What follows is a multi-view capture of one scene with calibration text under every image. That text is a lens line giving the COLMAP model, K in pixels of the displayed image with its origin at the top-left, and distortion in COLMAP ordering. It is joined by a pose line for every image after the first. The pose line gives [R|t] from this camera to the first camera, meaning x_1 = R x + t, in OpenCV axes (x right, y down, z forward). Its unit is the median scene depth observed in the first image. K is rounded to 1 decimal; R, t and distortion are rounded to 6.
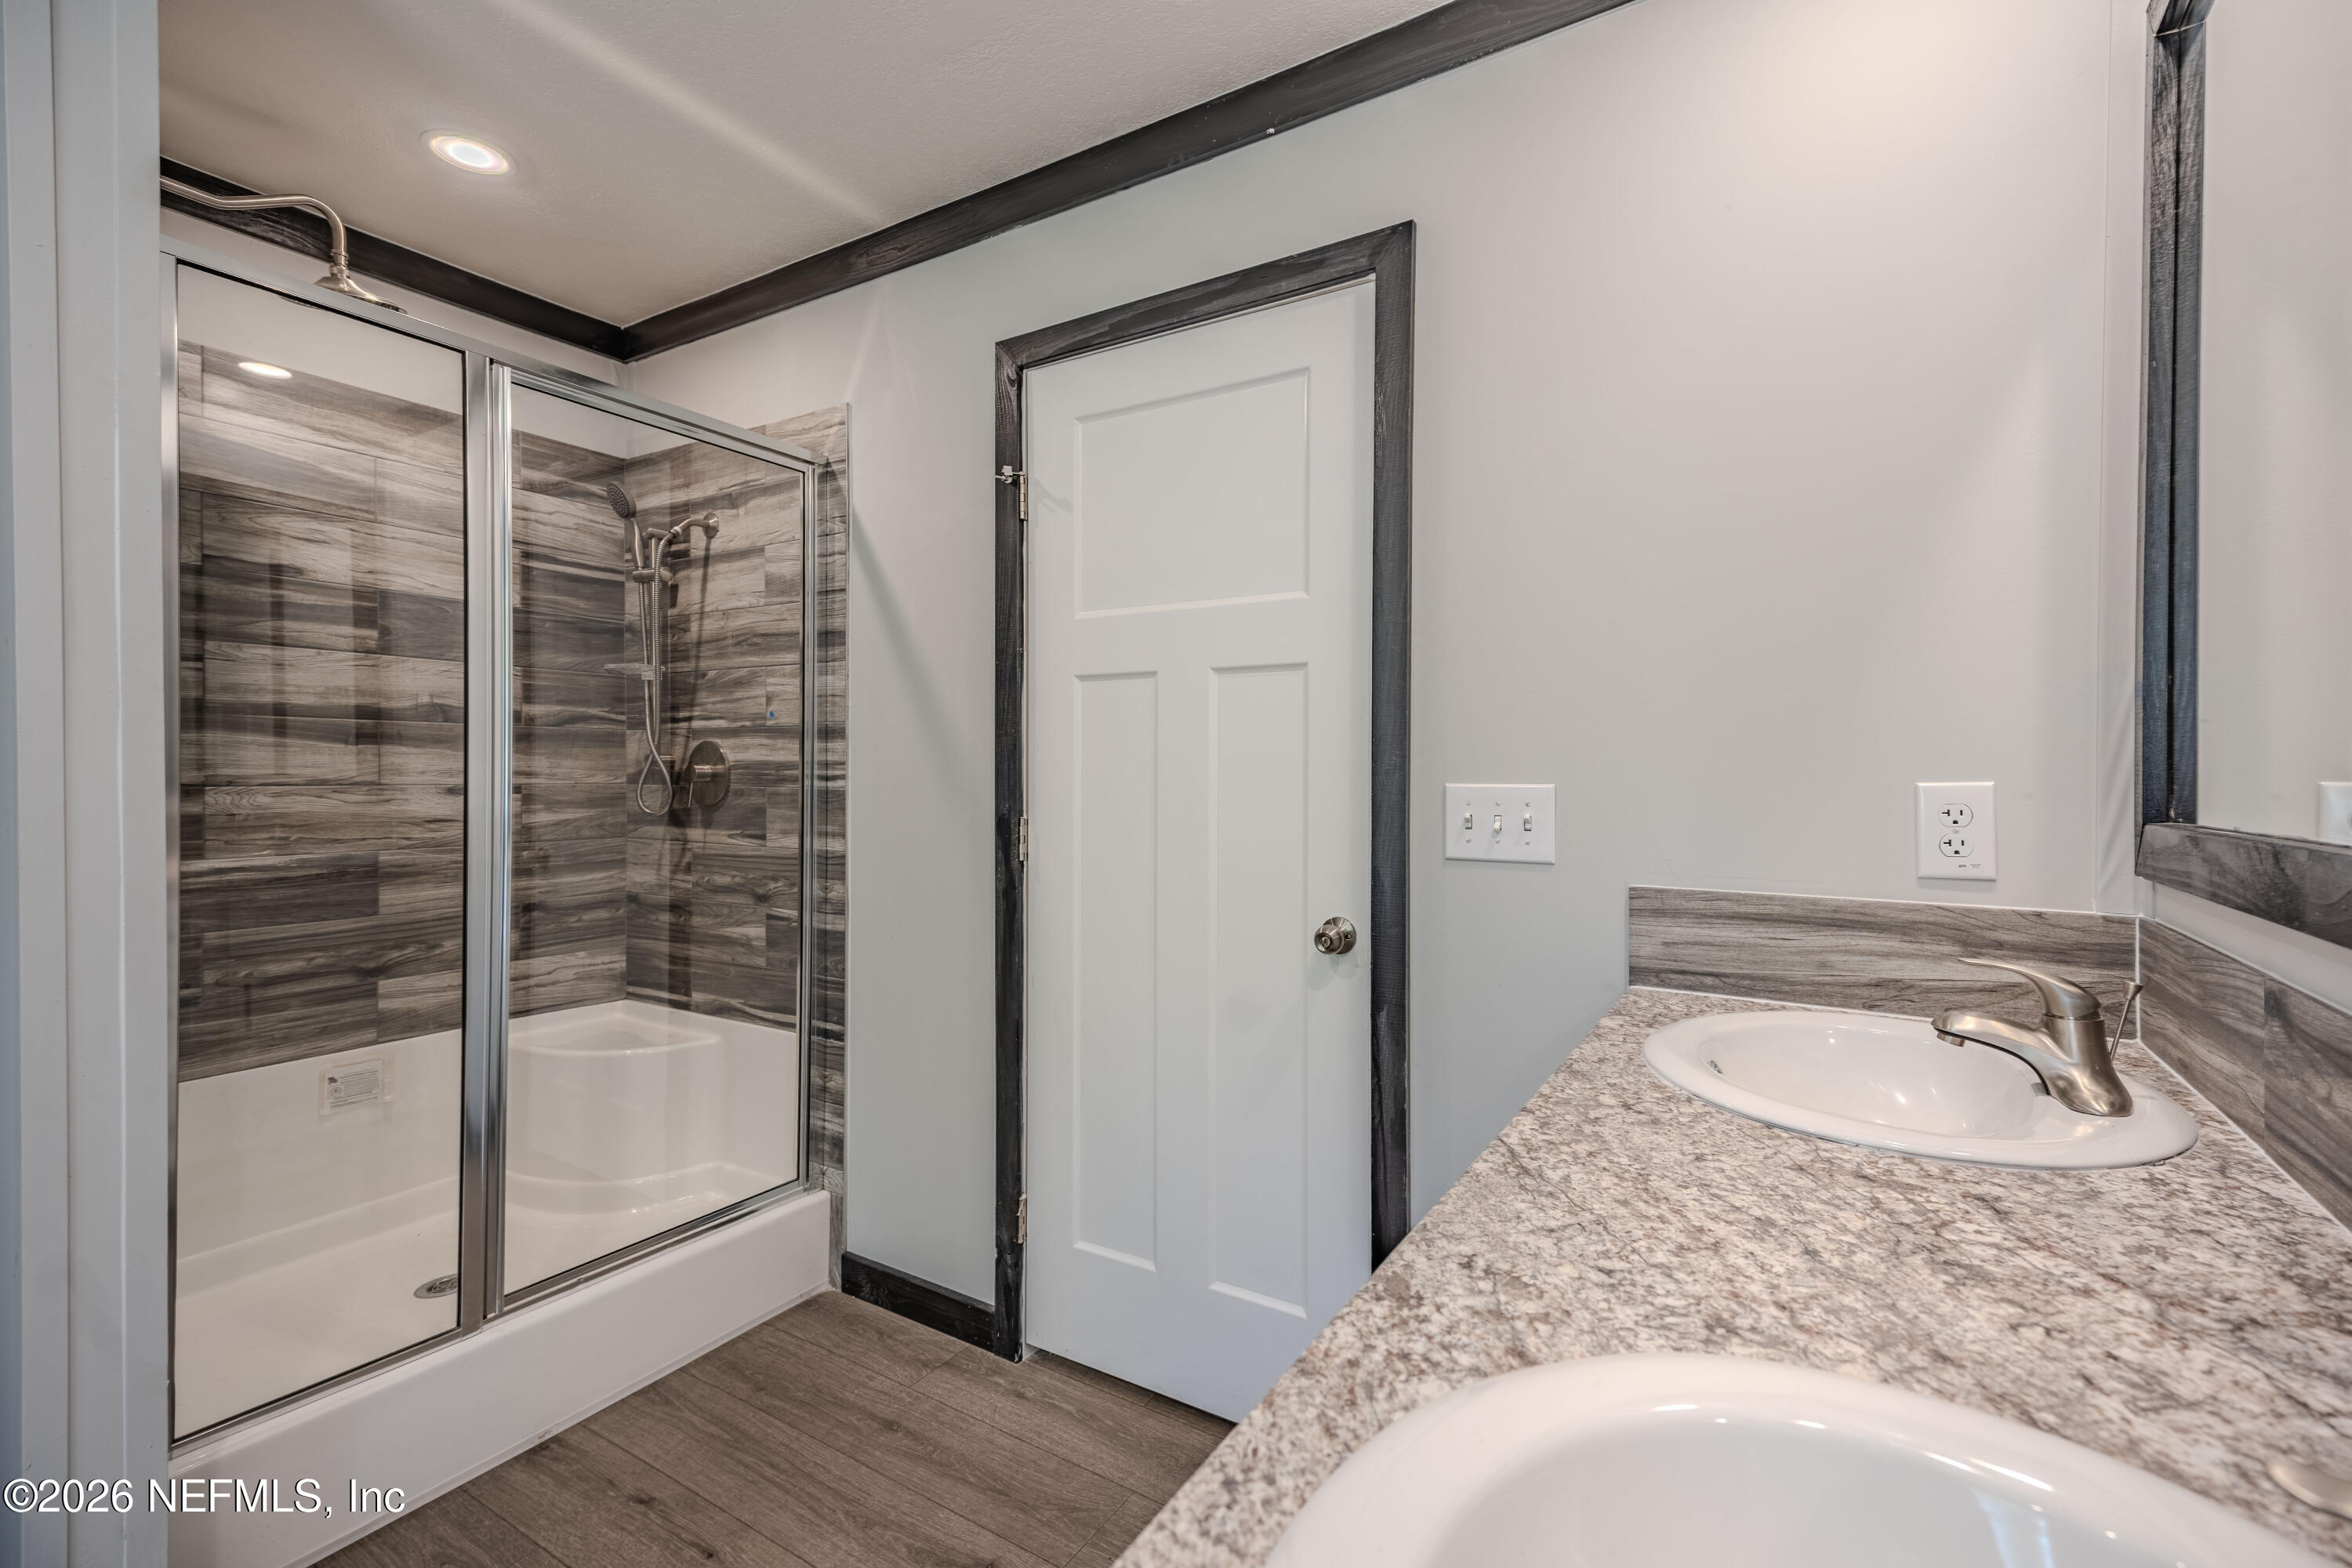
lens RADIAL K [[1013.7, 0, 1176.0], [0, 1013.7, 784.0], [0, 0, 1]] dist [0.031244, -0.010716]
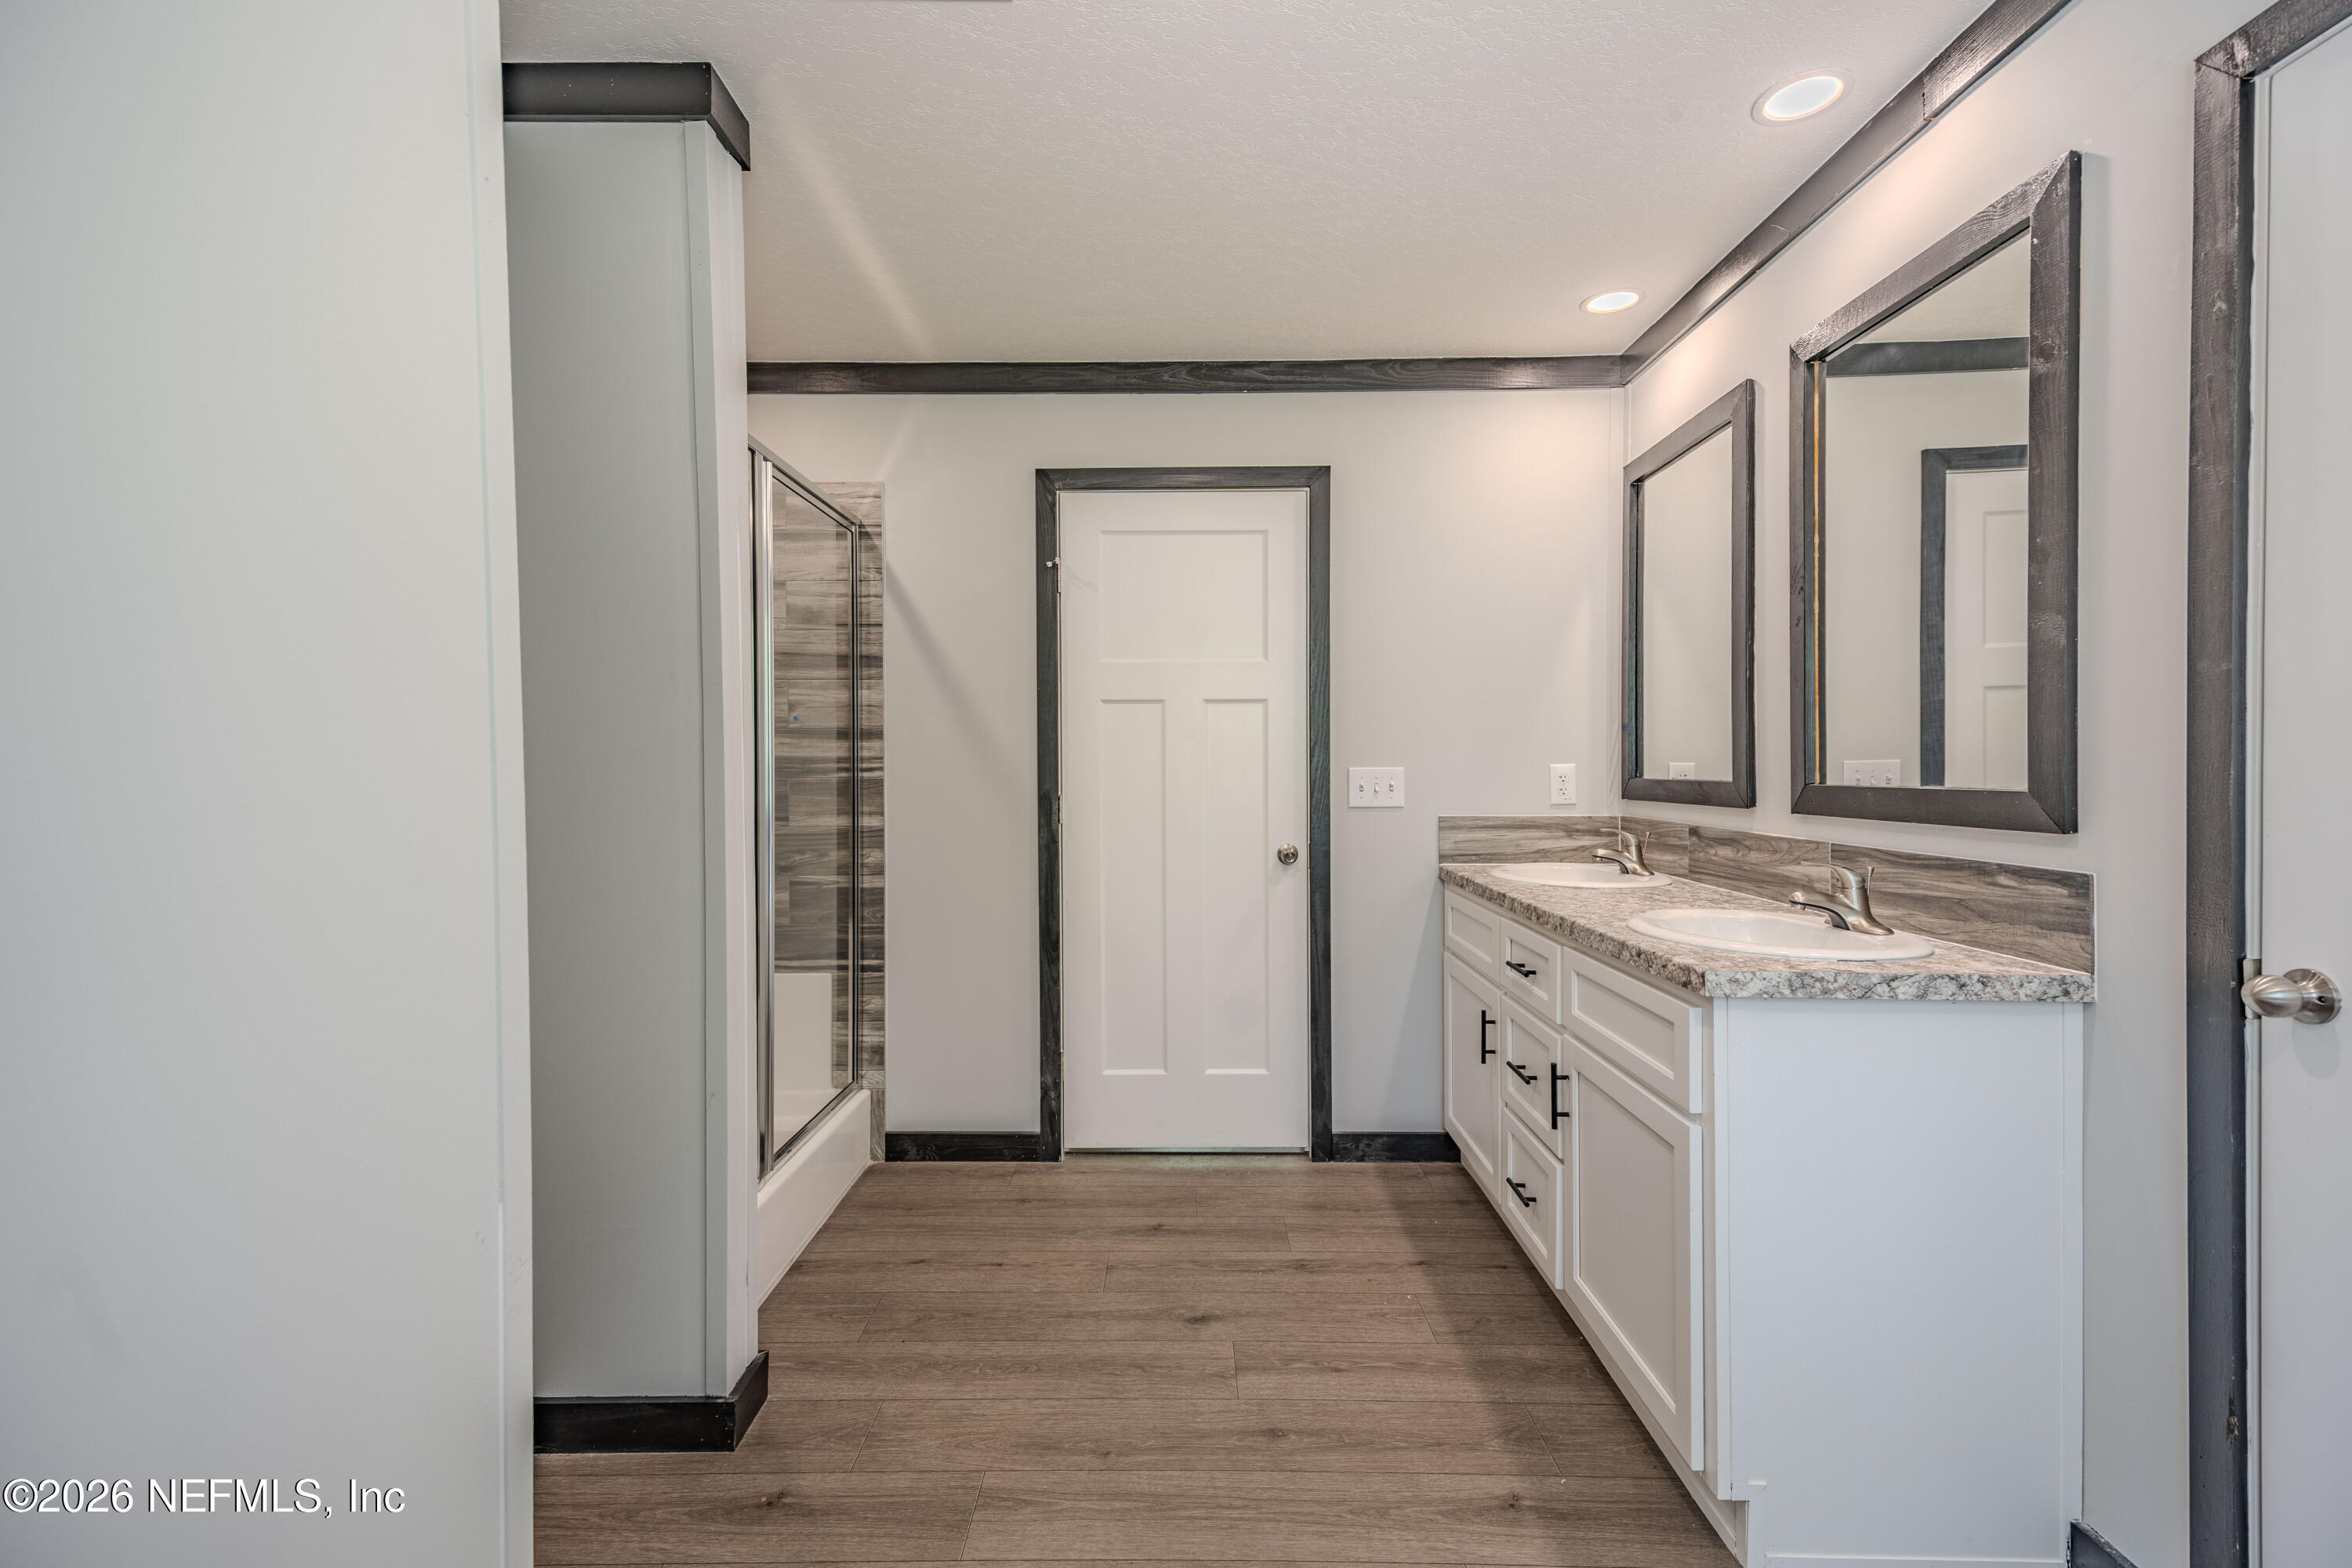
lens RADIAL K [[1013.7, 0, 1176.0], [0, 1013.7, 784.0], [0, 0, 1]] dist [0.031244, -0.010716]
pose [[0.858515, -0.018894, 0.512440, -0.750967], [0.013627, 0.999809, 0.014033, -0.000599], [-0.512607, -0.005064, 0.858608, -0.347368]]
